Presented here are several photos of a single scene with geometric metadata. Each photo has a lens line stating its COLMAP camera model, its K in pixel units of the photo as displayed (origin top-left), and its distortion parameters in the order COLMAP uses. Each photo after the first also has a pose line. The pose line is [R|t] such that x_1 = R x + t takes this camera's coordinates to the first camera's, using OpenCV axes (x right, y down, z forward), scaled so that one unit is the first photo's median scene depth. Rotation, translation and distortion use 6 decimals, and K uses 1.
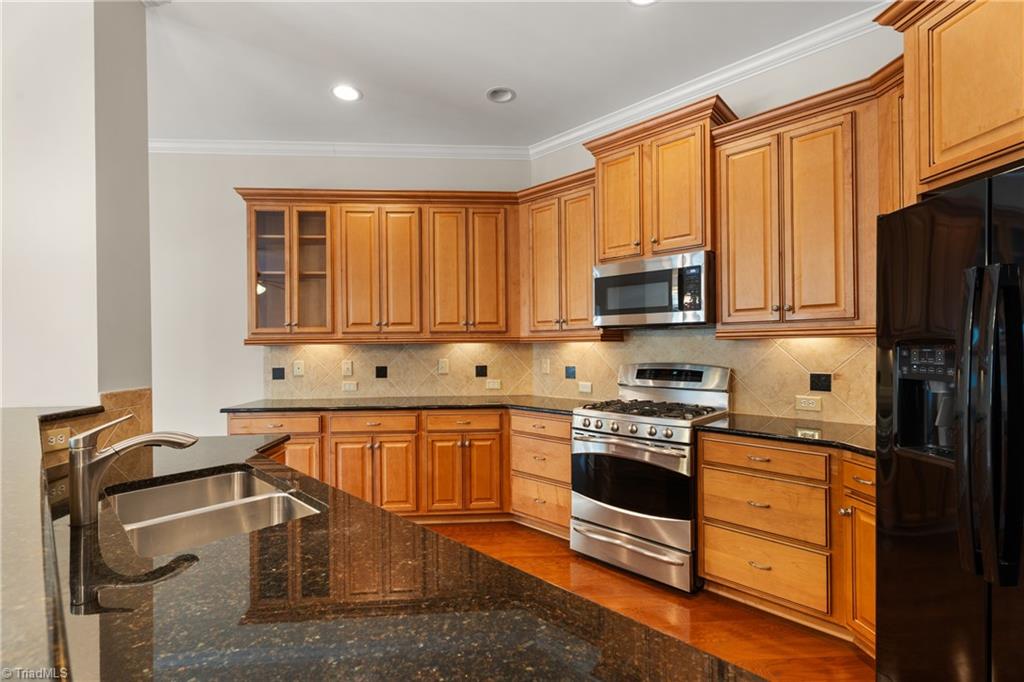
lens RADIAL K [[455.7, 0, 509.3], [0, 455.7, 346.8], [0, 0, 1]] dist [-0.000802, -0.000101]
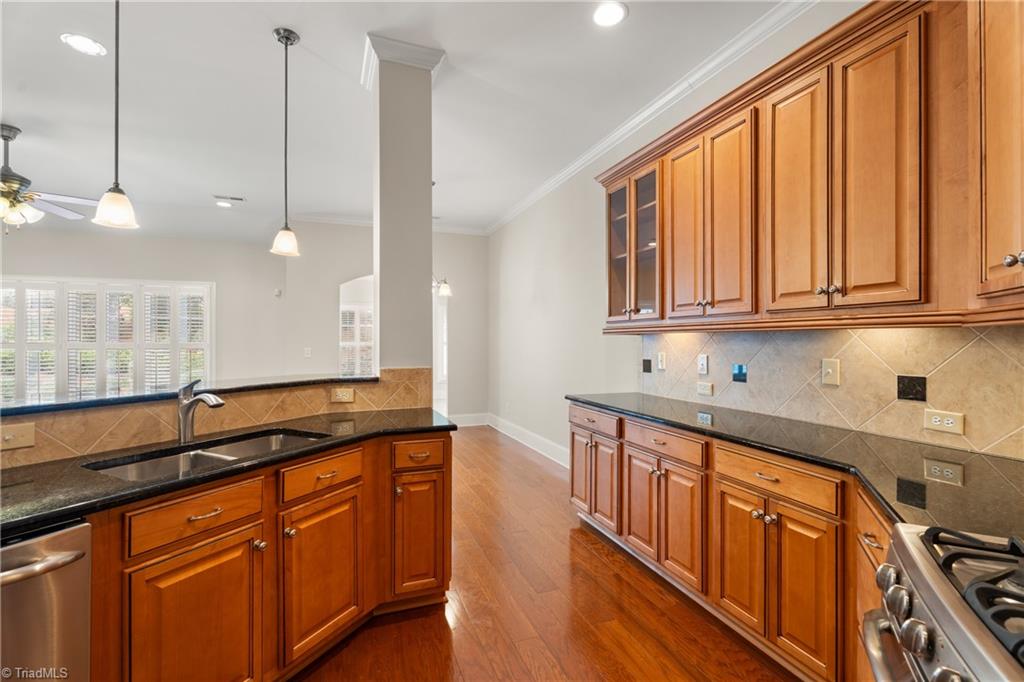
lens RADIAL K [[459.5, 0, 506.8], [0, 459.5, 339.6], [0, 0, 1]] dist [0.000236, -0.000255]
pose [[0.278154, 0.008475, -0.960499, 0.307916], [-0.001876, 0.999964, 0.008280, -0.000119], [0.960535, -0.000501, 0.278160, 0.510561]]
